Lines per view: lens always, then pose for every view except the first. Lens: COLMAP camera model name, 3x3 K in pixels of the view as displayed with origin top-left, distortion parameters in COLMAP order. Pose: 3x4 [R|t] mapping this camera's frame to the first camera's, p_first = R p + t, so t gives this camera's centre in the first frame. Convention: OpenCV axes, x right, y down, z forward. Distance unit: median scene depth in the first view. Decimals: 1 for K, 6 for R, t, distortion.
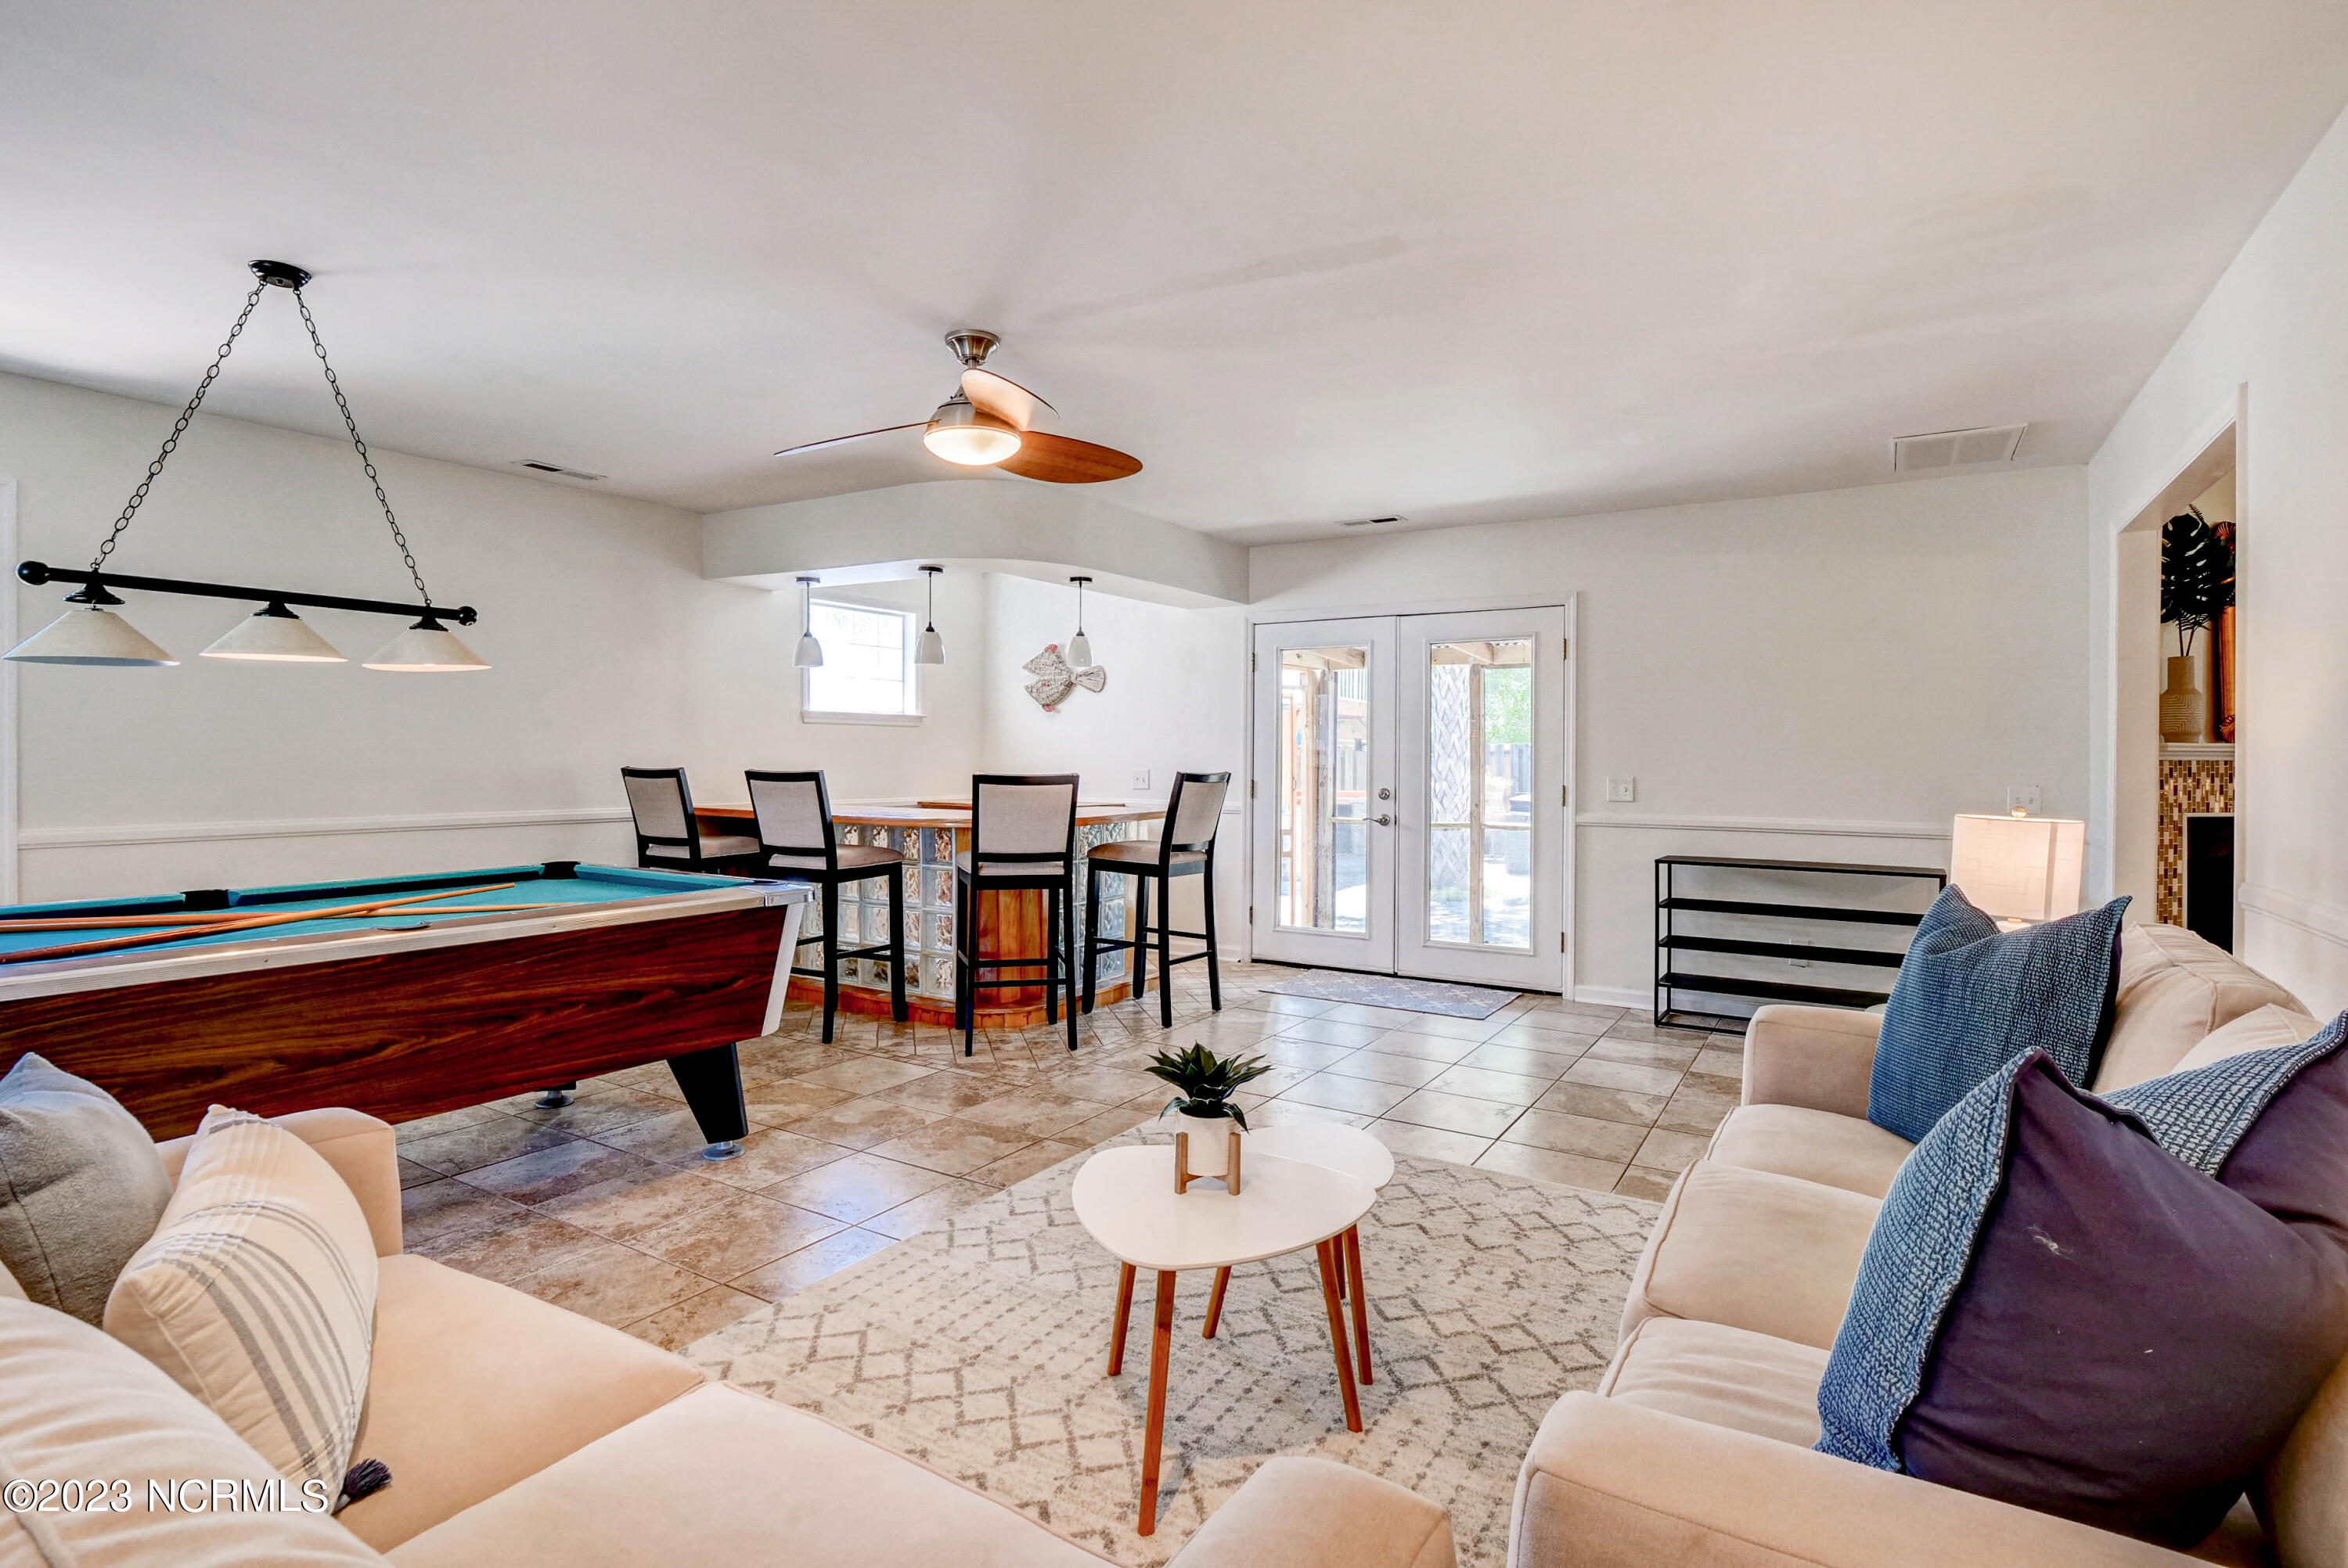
lens RADIAL K [[1138.3, 0, 1161.6], [0, 1138.3, 772.7], [0, 0, 1]] dist [-0.006589, -0.009388]
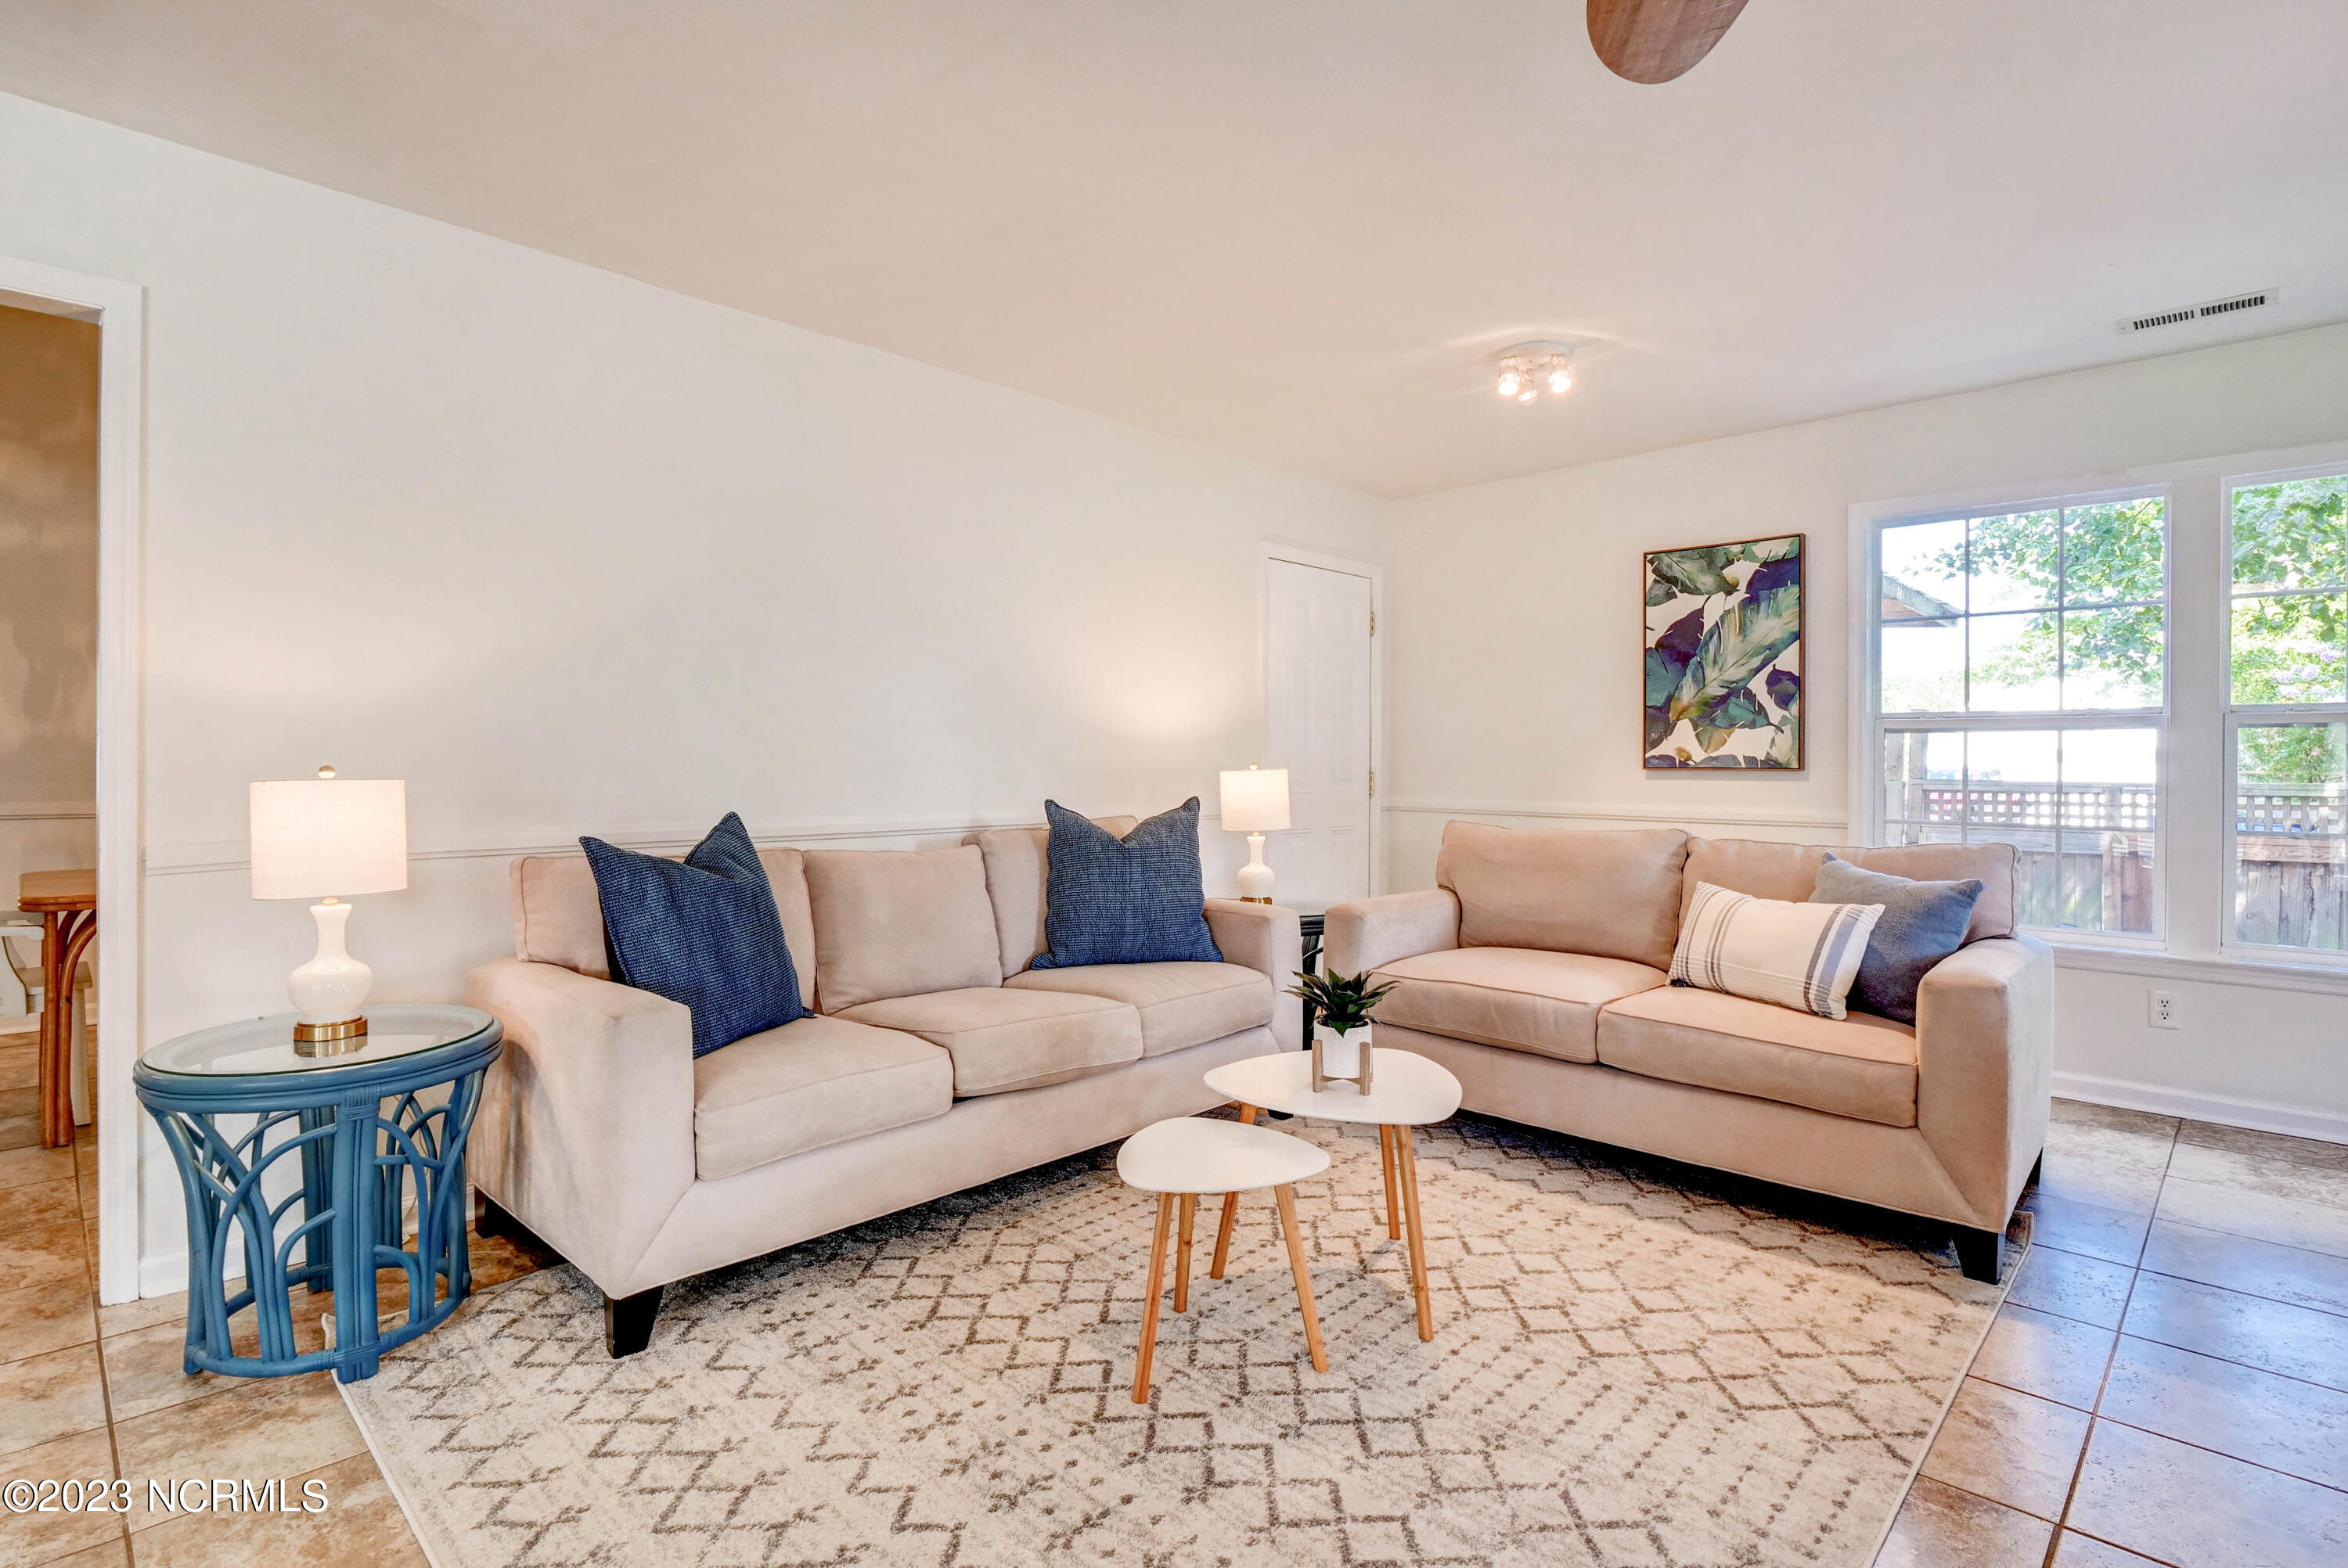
lens RADIAL K [[1138.3, 0, 1161.6], [0, 1138.3, 772.7], [0, 0, 1]] dist [-0.006589, -0.009388]
pose [[-0.975072, -0.013296, 0.221489, -0.022002], [-0.006982, 0.999547, 0.029264, 0.006228], [-0.221777, 0.026988, -0.974724, 1.507015]]
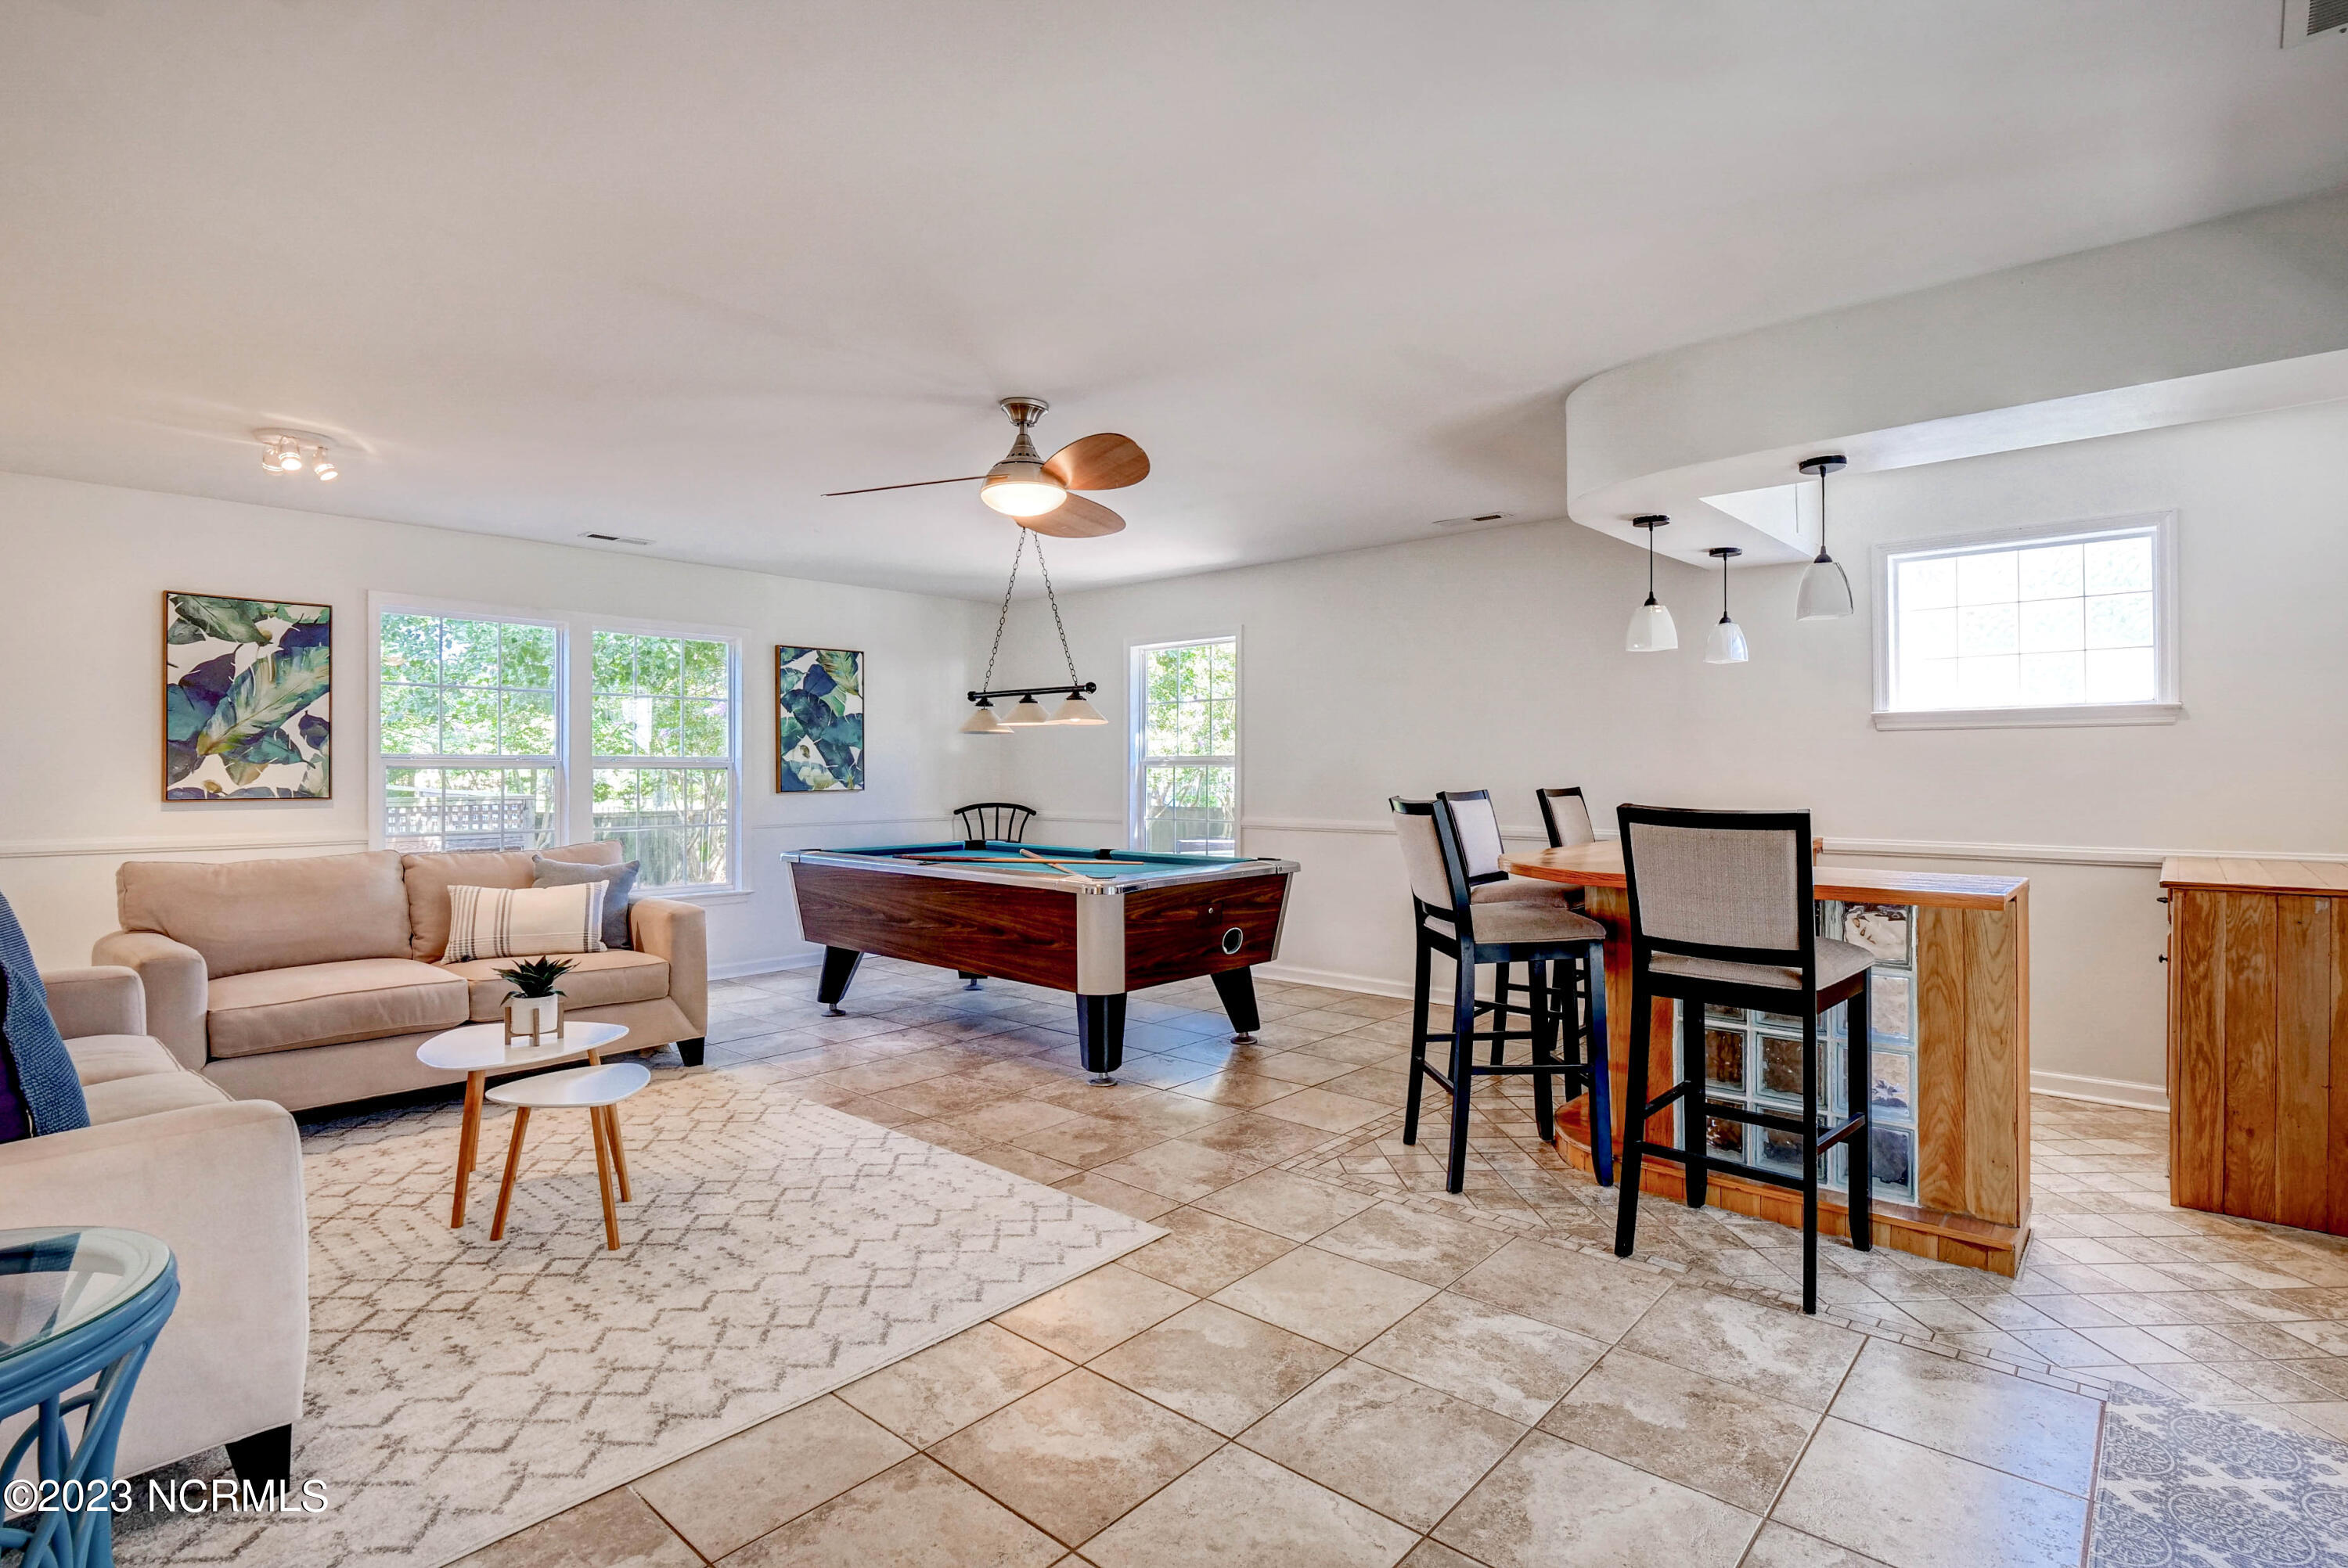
lens RADIAL K [[1138.3, 0, 1161.6], [0, 1138.3, 772.7], [0, 0, 1]] dist [-0.006589, -0.009388]
pose [[-0.171247, -0.007728, -0.985198, 1.020897], [-0.016613, 0.999850, -0.004955, -0.014269], [0.985088, 0.015519, -0.171350, 1.487908]]
